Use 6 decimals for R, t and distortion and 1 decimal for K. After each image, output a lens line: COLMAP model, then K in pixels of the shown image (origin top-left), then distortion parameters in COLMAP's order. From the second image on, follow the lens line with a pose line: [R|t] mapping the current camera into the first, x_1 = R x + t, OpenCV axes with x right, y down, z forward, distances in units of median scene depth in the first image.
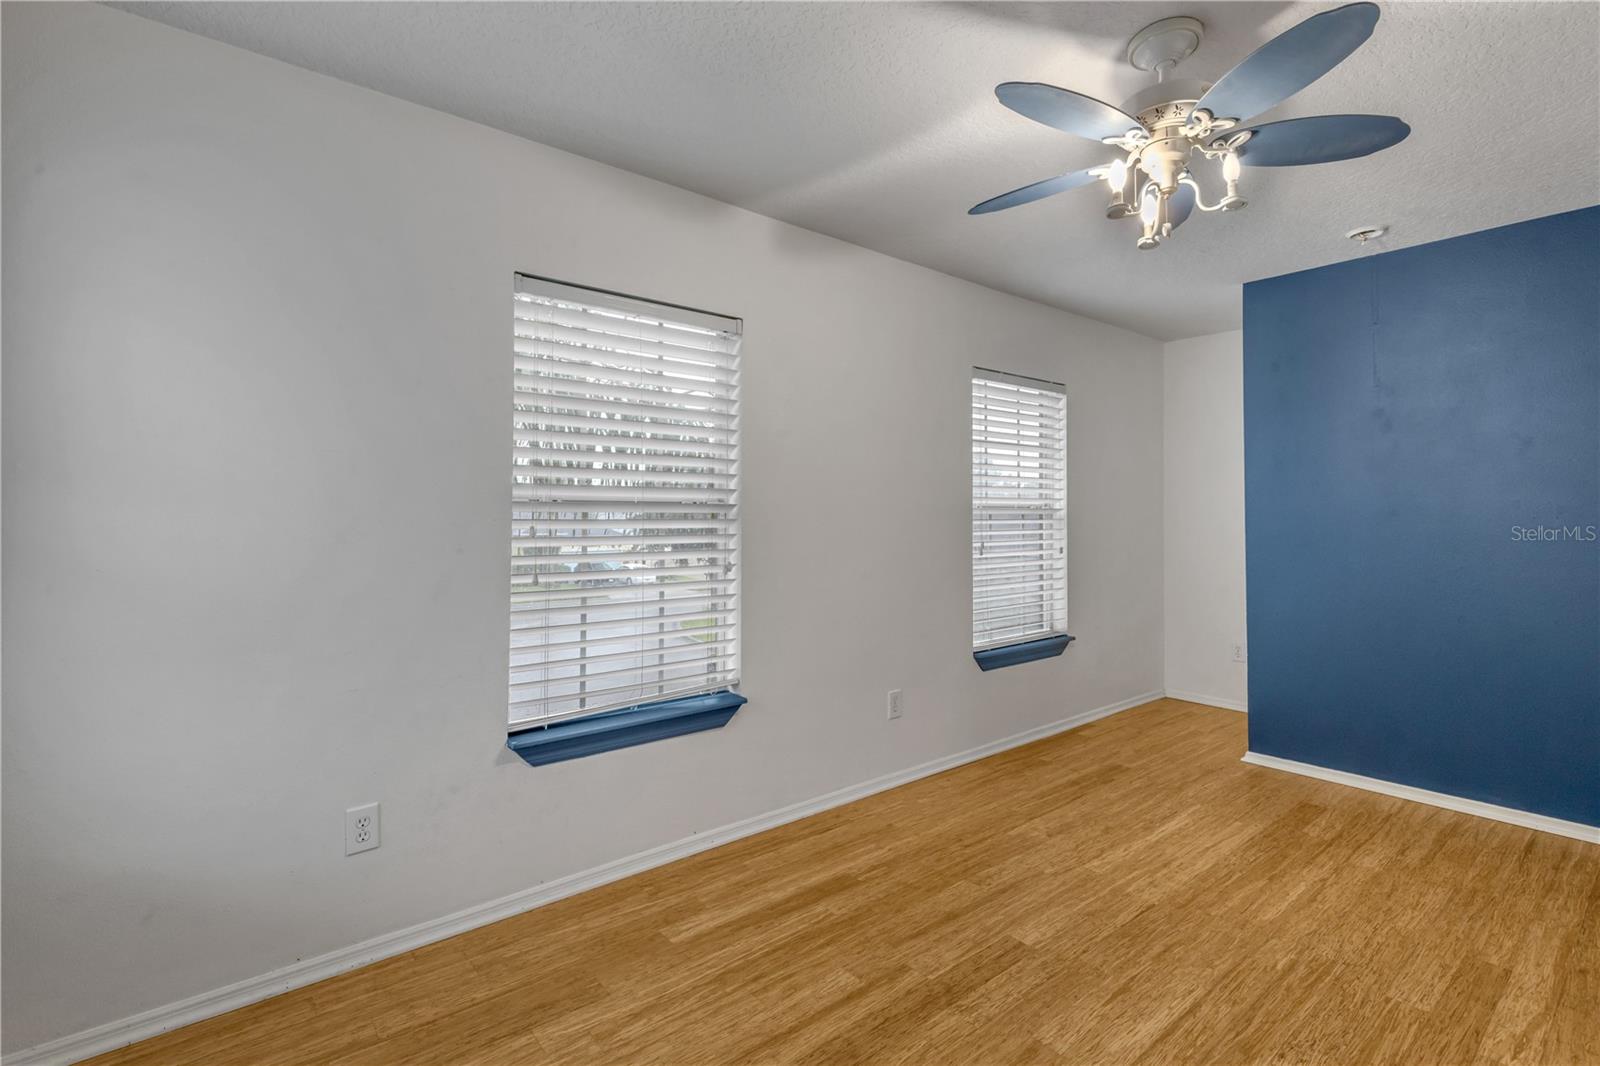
lens RADIAL K [[726.4, 0, 795.5], [0, 726.4, 523.4], [0, 0, 1]] dist [0.002068, 0.000253]
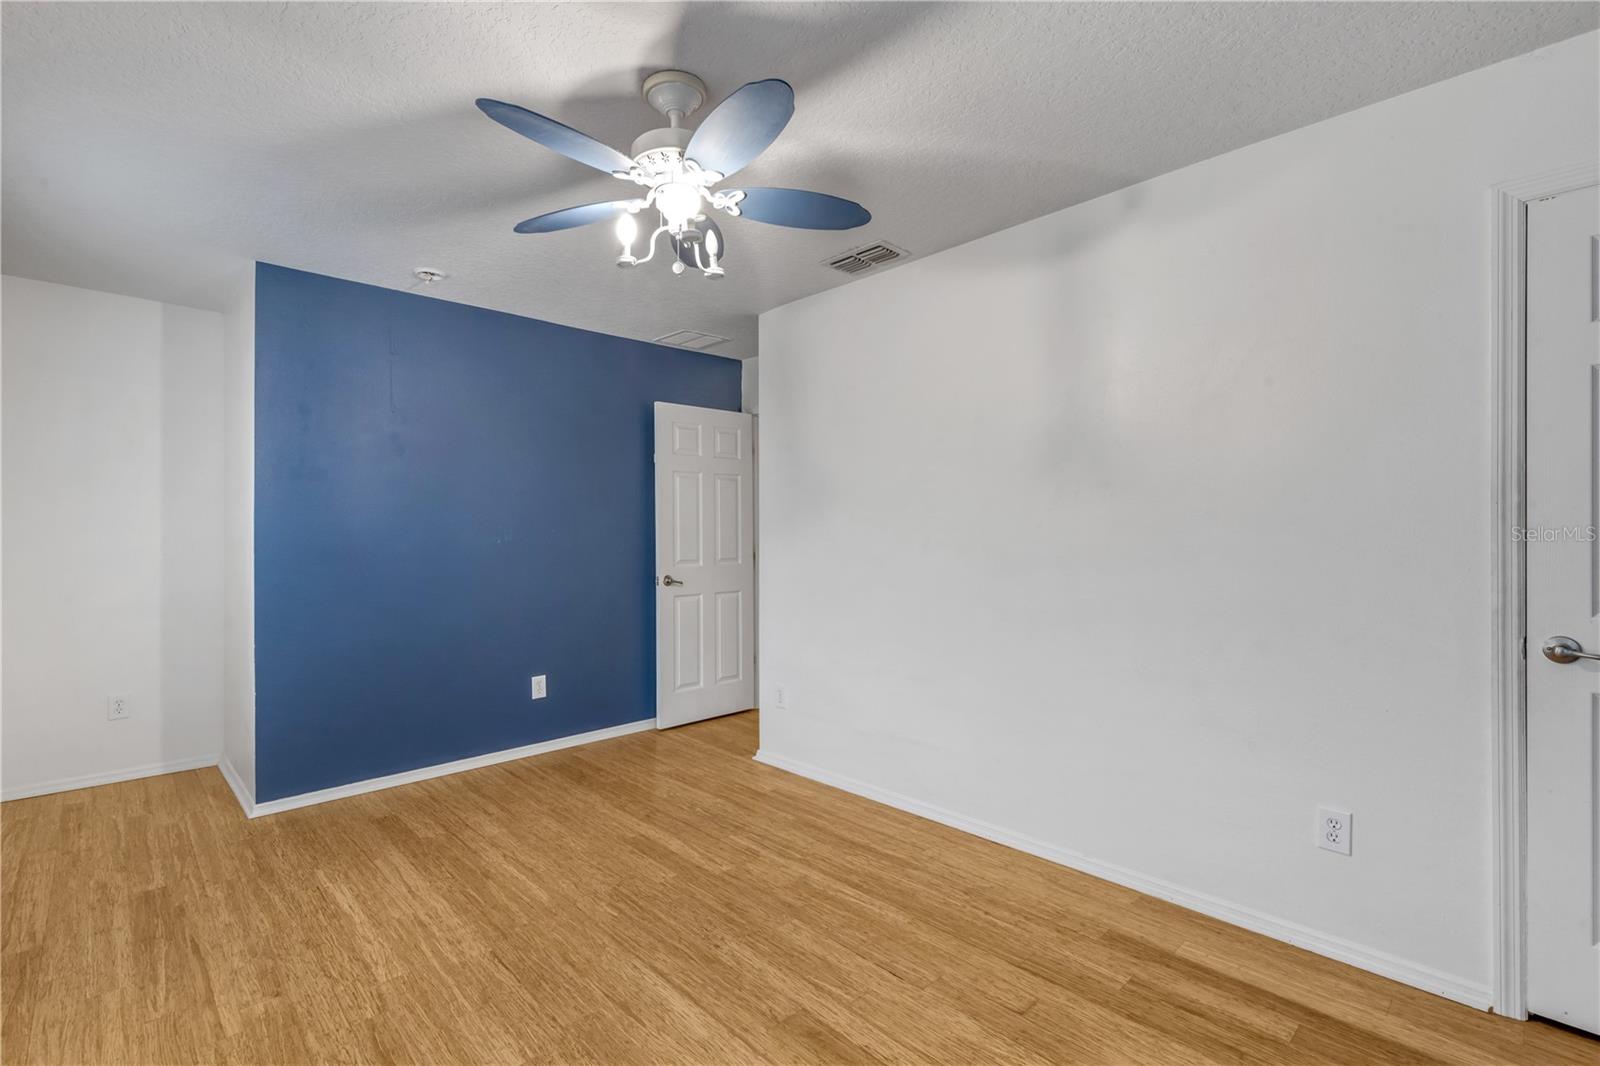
lens RADIAL K [[726.4, 0, 791.4], [0, 726.4, 533.2], [0, 0, 1]] dist [0.002068, 0.000253]
pose [[-0.064211, -0.003043, 0.997932, -0.387605], [0.014548, 0.999886, 0.003986, -0.003733], [-0.997830, 0.014774, -0.064159, 0.580087]]
